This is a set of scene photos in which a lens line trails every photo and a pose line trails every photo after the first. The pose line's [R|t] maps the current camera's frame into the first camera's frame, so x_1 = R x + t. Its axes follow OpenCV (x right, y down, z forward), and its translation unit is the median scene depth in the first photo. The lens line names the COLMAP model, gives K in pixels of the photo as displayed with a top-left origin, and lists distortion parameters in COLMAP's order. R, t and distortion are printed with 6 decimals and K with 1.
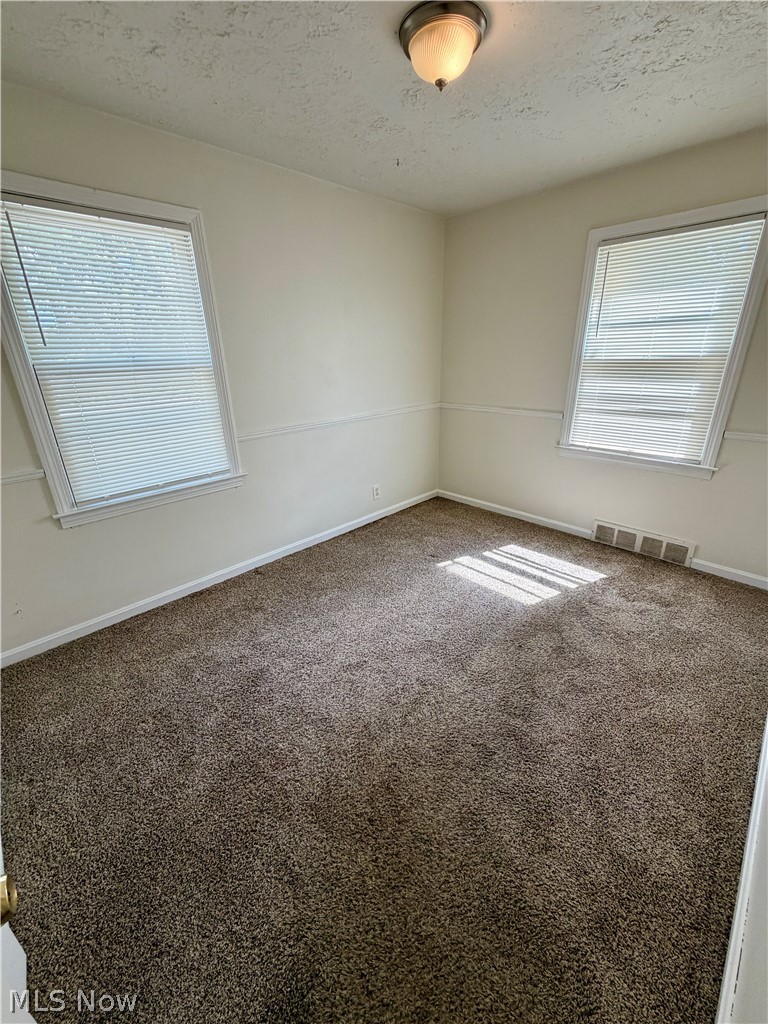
lens RADIAL K [[407.7, 0, 384.0], [0, 407.7, 512.0], [0, 0, 1]] dist [0.001348, 0.000183]
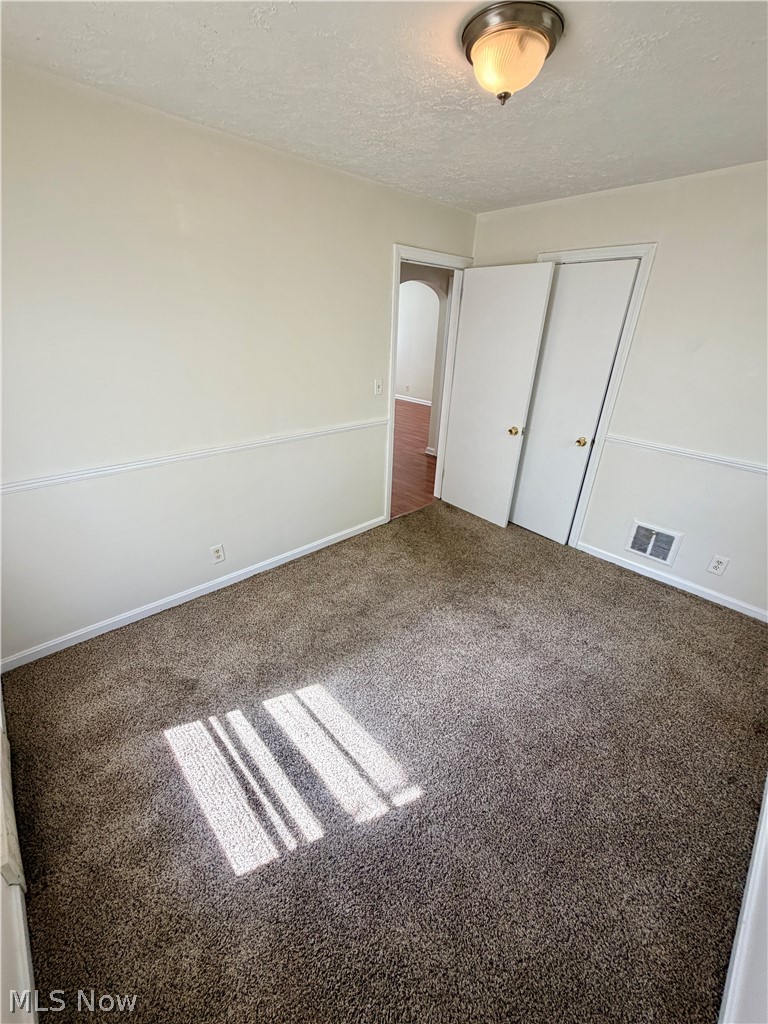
lens RADIAL K [[407.7, 0, 384.0], [0, 407.7, 512.0], [0, 0, 1]] dist [0.001348, 0.000183]
pose [[-0.999588, -0.023275, 0.016805, 0.192893], [-0.003660, 0.683917, 0.729551, -0.554075], [-0.028474, 0.729189, -0.683720, 1.172277]]
